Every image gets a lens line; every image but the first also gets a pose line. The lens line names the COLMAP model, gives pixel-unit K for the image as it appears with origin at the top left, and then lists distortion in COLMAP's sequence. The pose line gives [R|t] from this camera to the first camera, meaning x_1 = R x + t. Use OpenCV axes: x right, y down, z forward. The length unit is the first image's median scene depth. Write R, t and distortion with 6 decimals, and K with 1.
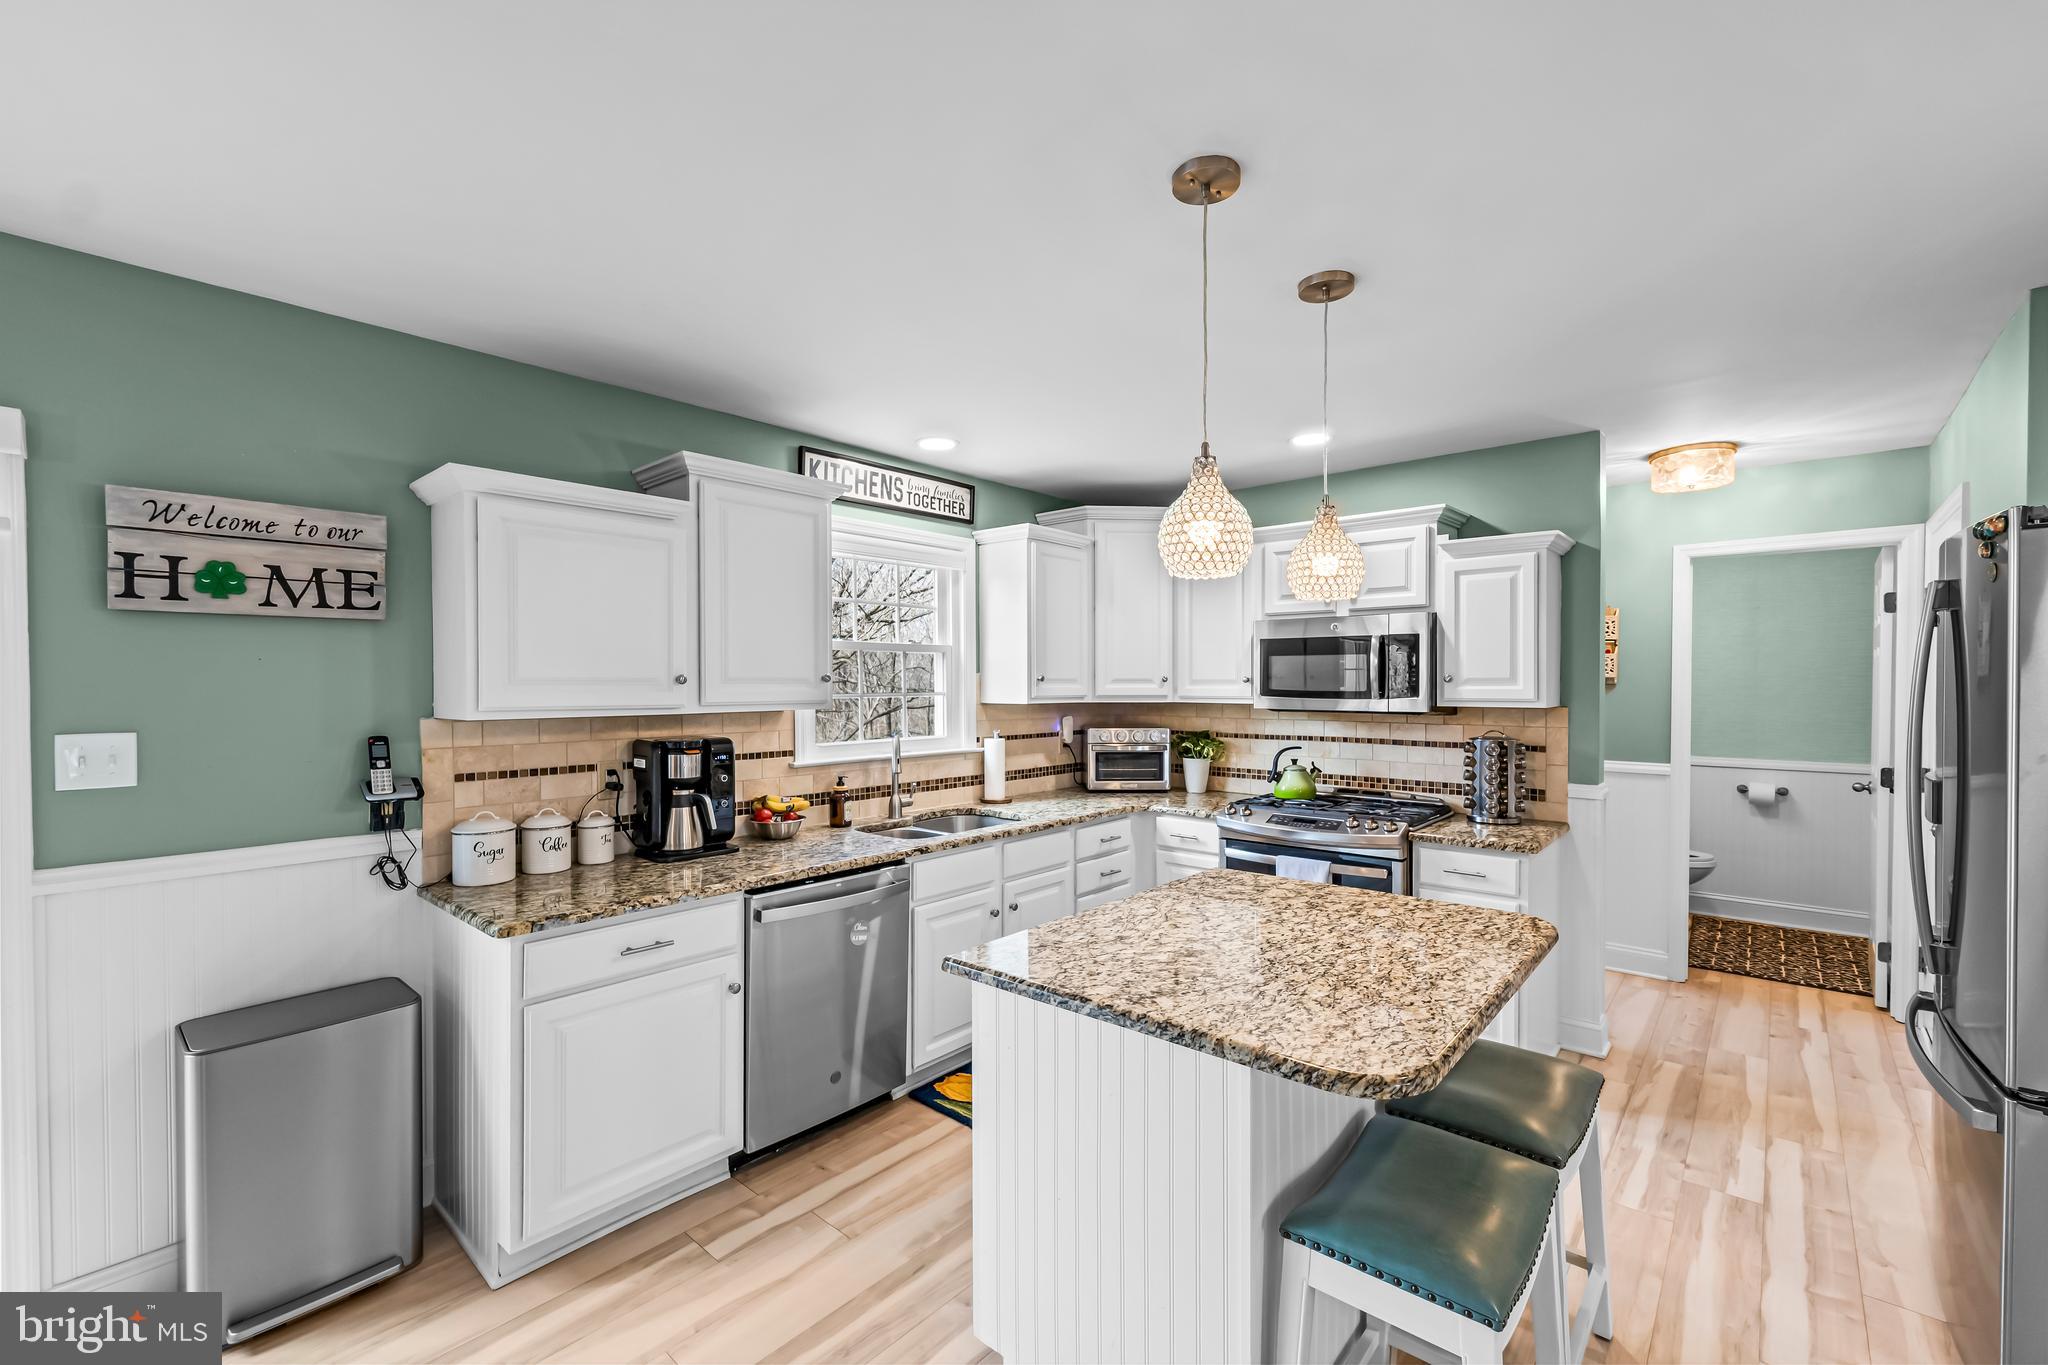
lens RADIAL K [[857.9, 0, 1024.3], [0, 857.9, 690.4], [0, 0, 1]] dist [0.004114, 0.001073]
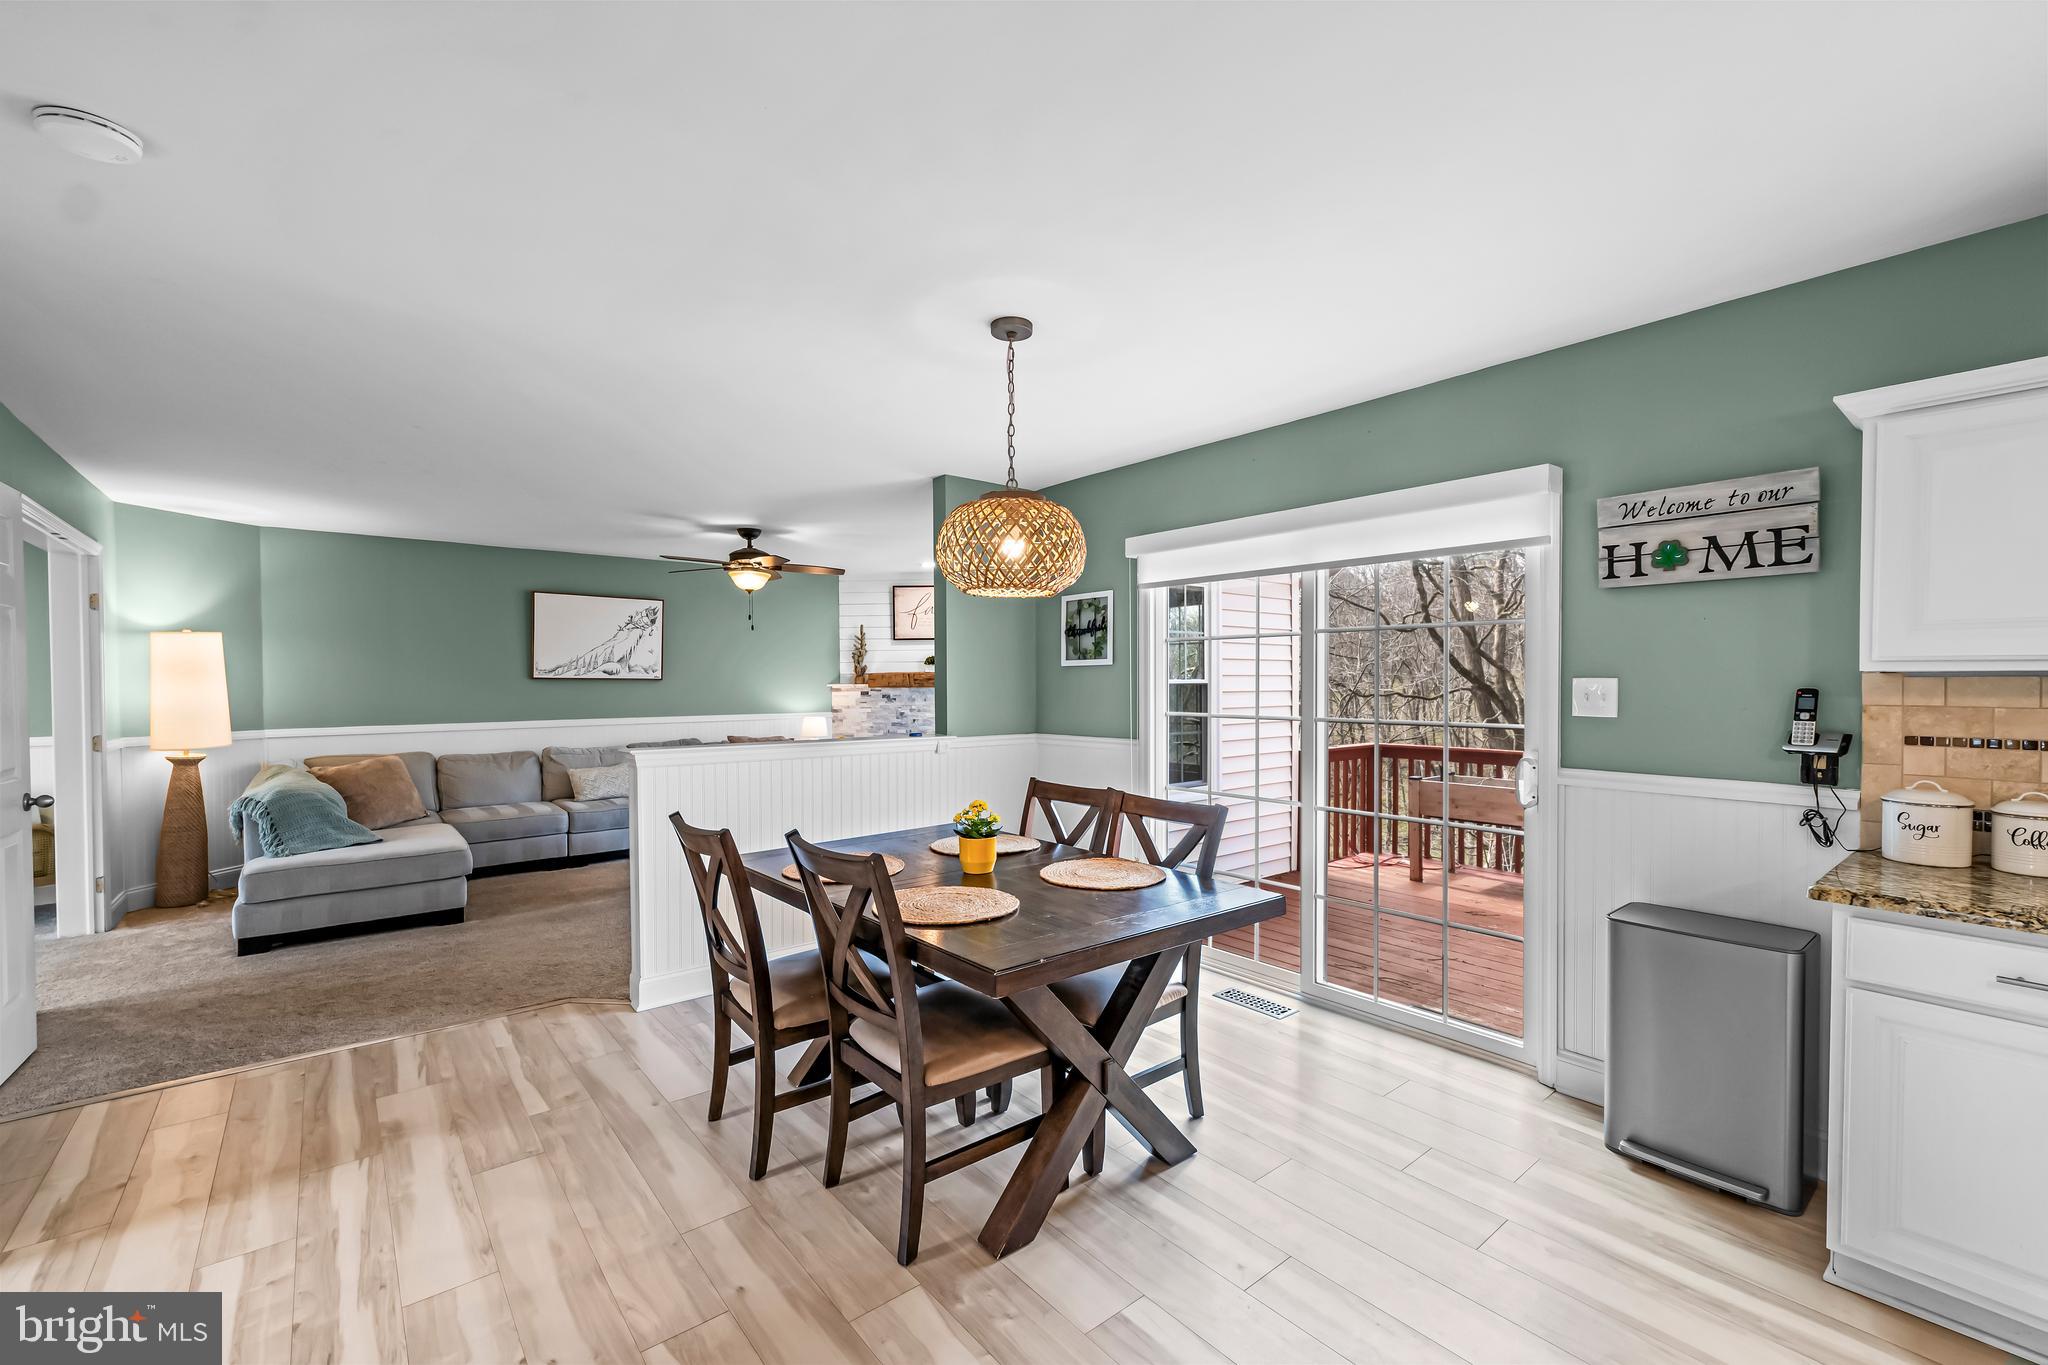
lens RADIAL K [[857.9, 0, 1024.3], [0, 857.9, 690.4], [0, 0, 1]] dist [0.004114, 0.001073]
pose [[-0.169653, 0.015992, -0.985374, 0.408785], [-0.009013, 0.999801, 0.017778, 0.047354], [0.985463, 0.011898, -0.169475, 0.279826]]
